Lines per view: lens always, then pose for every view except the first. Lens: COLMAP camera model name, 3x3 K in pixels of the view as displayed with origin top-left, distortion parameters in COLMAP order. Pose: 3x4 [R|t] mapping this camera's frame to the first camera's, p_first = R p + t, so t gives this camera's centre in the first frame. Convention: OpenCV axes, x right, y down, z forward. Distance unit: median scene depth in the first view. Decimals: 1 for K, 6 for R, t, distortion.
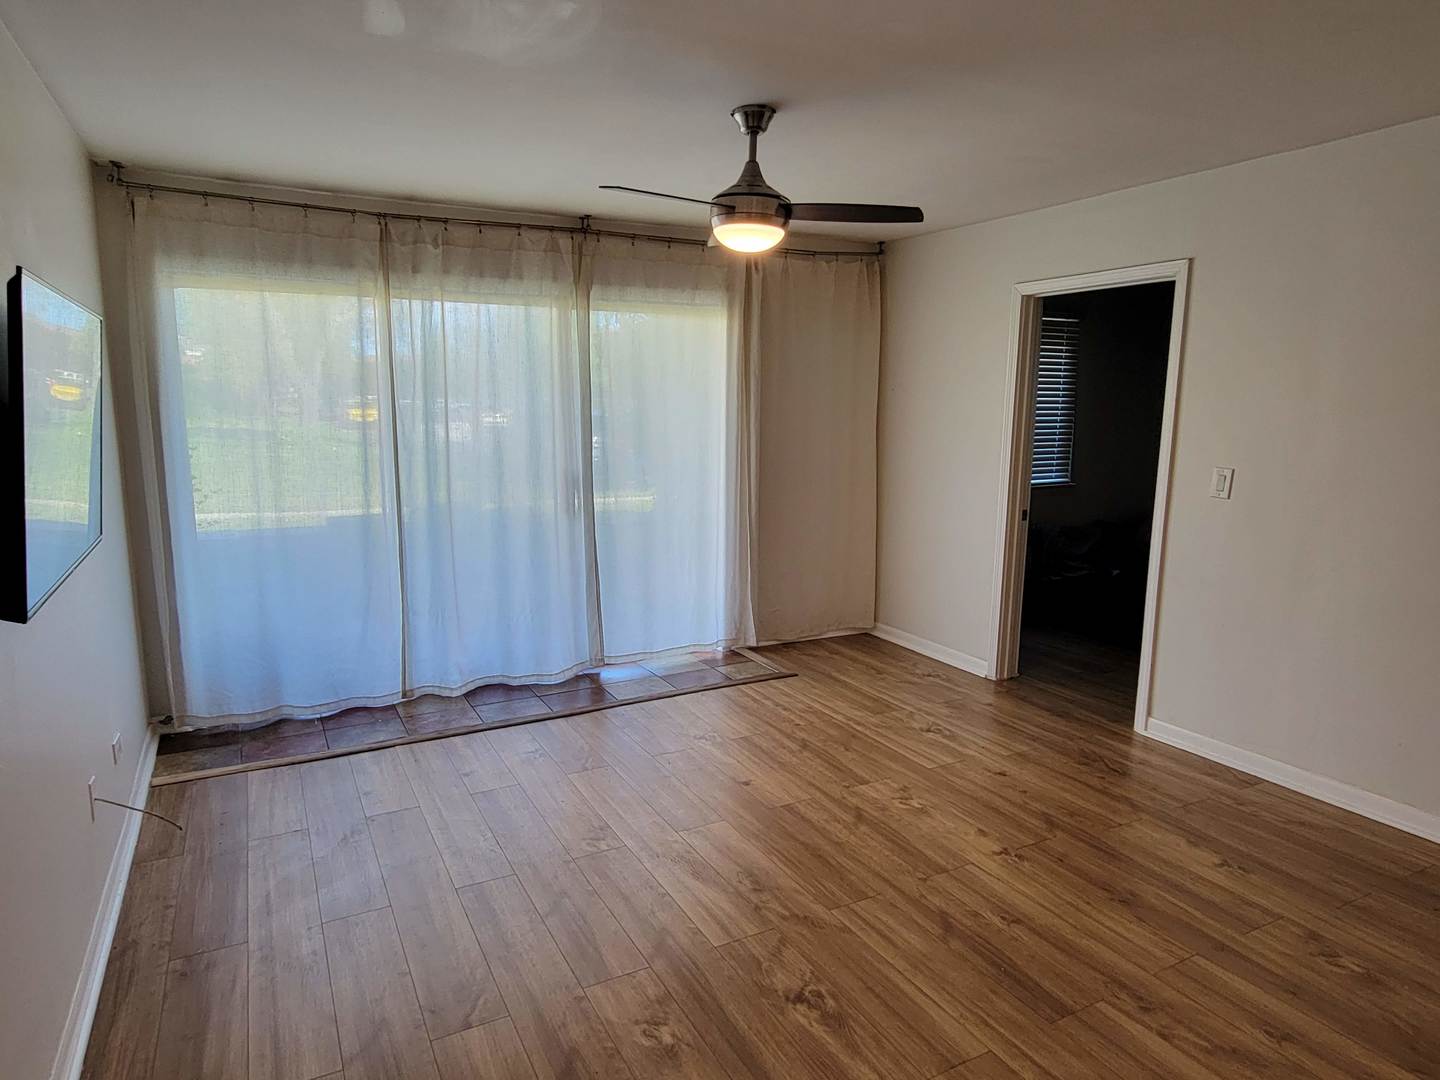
lens RADIAL K [[905.2, 0, 817.8], [0, 905.2, 537.7], [0, 0, 1]] dist [0.003292, 0.001642]
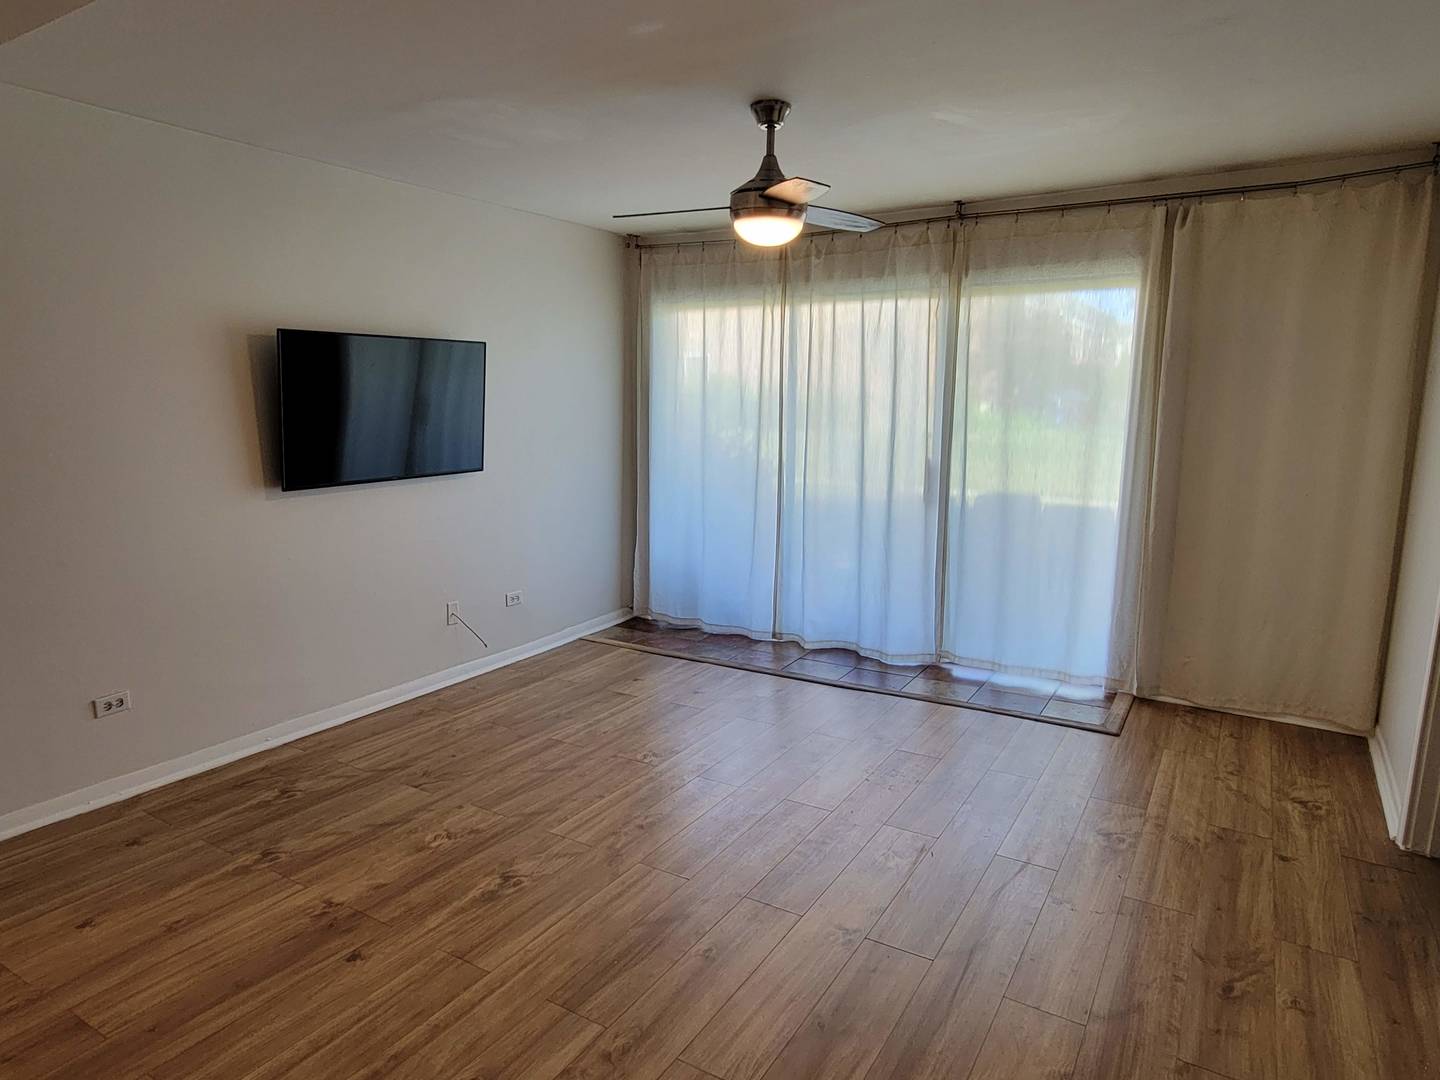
lens RADIAL K [[995.9, 0, 720.0], [0, 995.9, 540.0], [0, 0, 1]] dist [-0.003093, -0.002184]
pose [[0.442233, 0.130801, -0.887311, 0.654706], [-0.134715, 0.987772, 0.078469, -0.044419], [0.886725, 0.084833, 0.454446, 0.321791]]
